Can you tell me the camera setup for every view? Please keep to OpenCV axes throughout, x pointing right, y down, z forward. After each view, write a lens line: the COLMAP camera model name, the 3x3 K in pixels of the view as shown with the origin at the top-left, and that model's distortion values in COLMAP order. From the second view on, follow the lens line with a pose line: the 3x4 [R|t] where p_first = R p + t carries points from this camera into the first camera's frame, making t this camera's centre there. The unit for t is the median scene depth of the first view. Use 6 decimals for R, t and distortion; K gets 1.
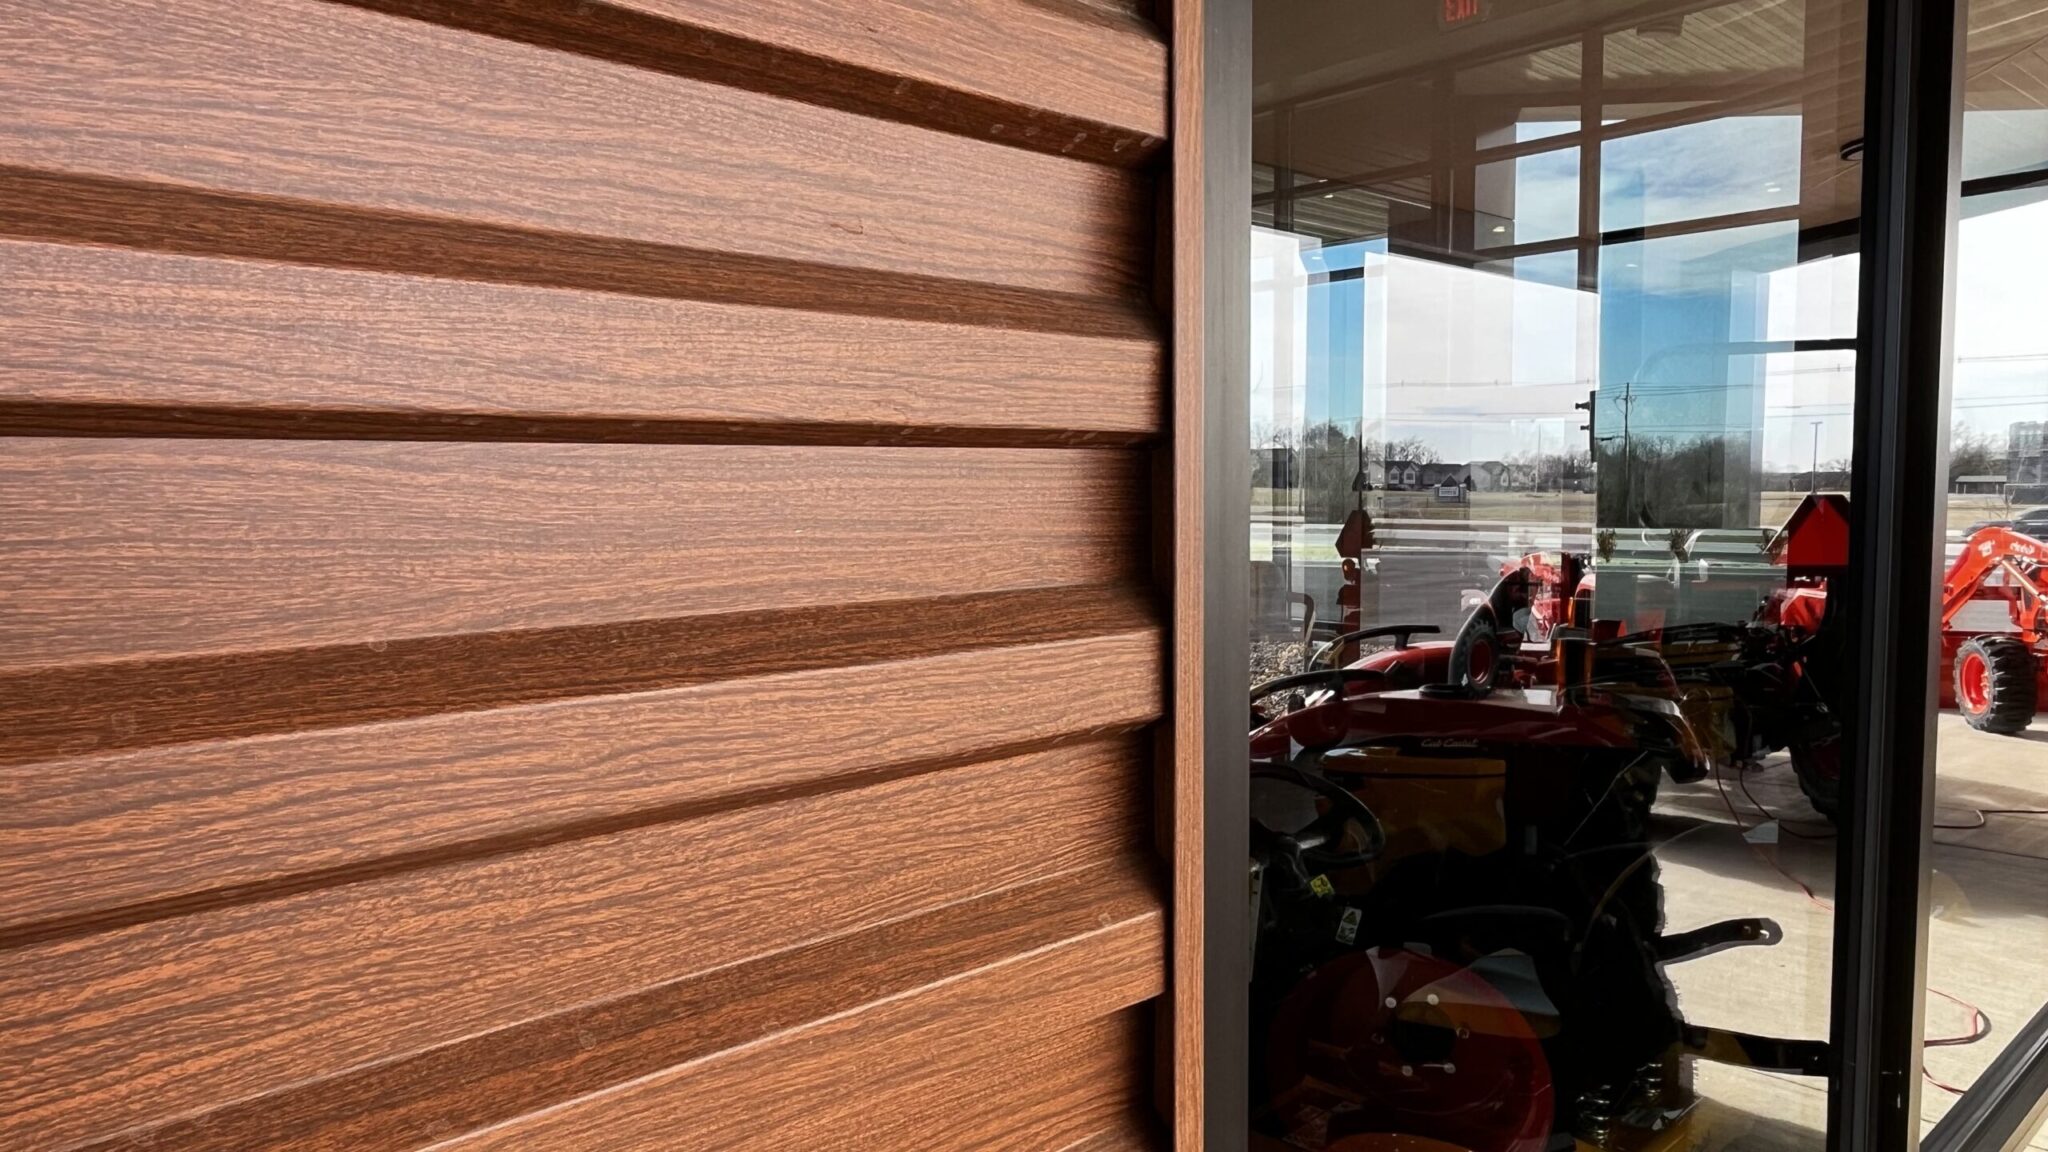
lens RADIAL K [[1382.2, 0, 1021.8], [0, 1382.2, 595.4], [0, 0, 1]] dist [-0.003595, -0.000107]
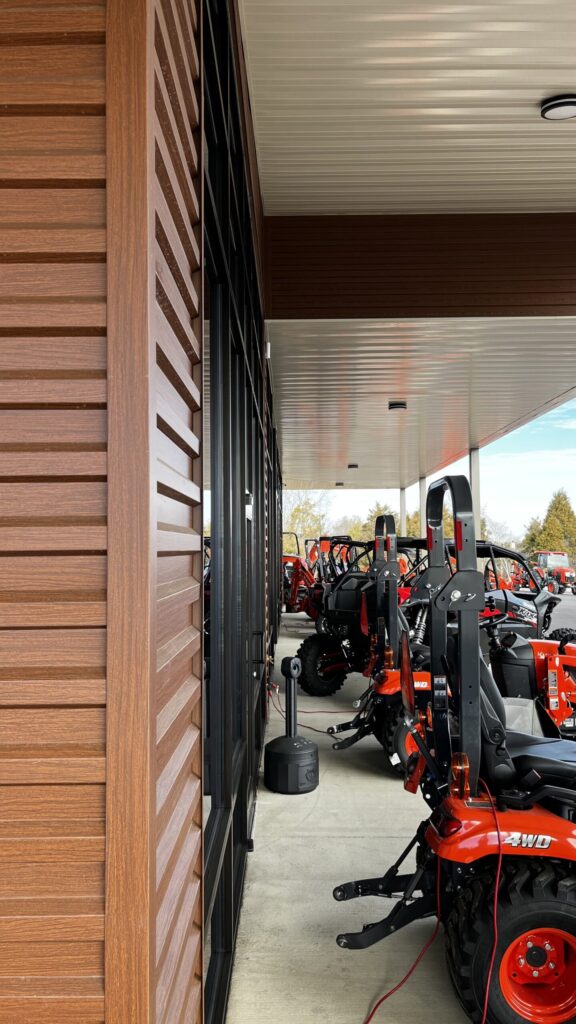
lens RADIAL K [[779.8, 0, 284.5], [0, 779.8, 509.9], [0, 0, 1]] dist [0.013530, -0.000091]
pose [[0.725990, -0.036373, -0.686742, 2.234502], [-0.053611, 0.992568, -0.109246, -0.269234], [0.685612, 0.116128, 0.718645, -0.418072]]
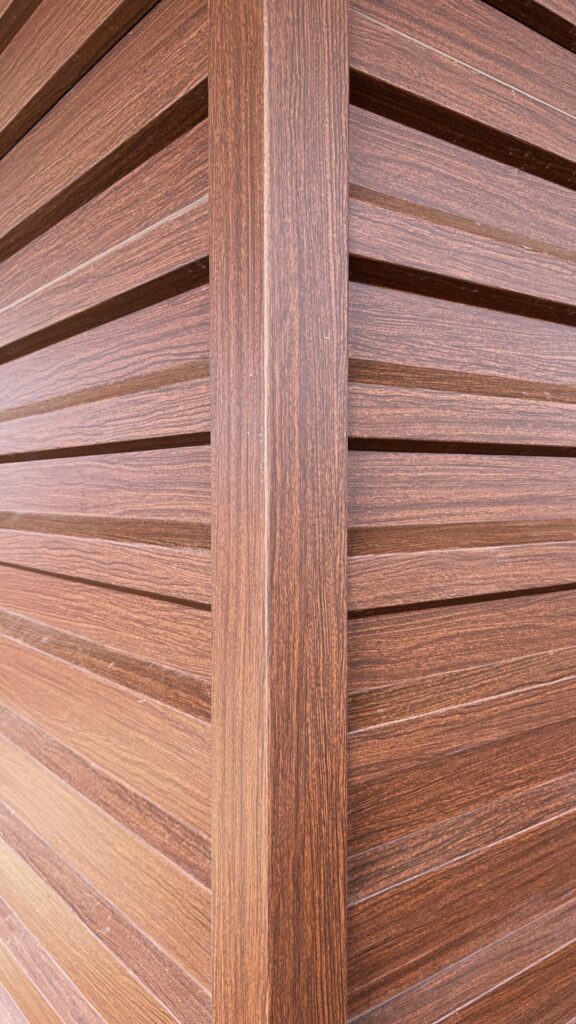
lens RADIAL K [[779.8, 0, 287.0], [0, 779.8, 510.7], [0, 0, 1]] dist [0.013530, -0.000091]
pose [[-0.093580, 0.034102, -0.995028, 1.119899], [-0.081576, 0.995790, 0.041800, -0.076634], [0.992264, 0.085082, -0.090404, 1.316618]]
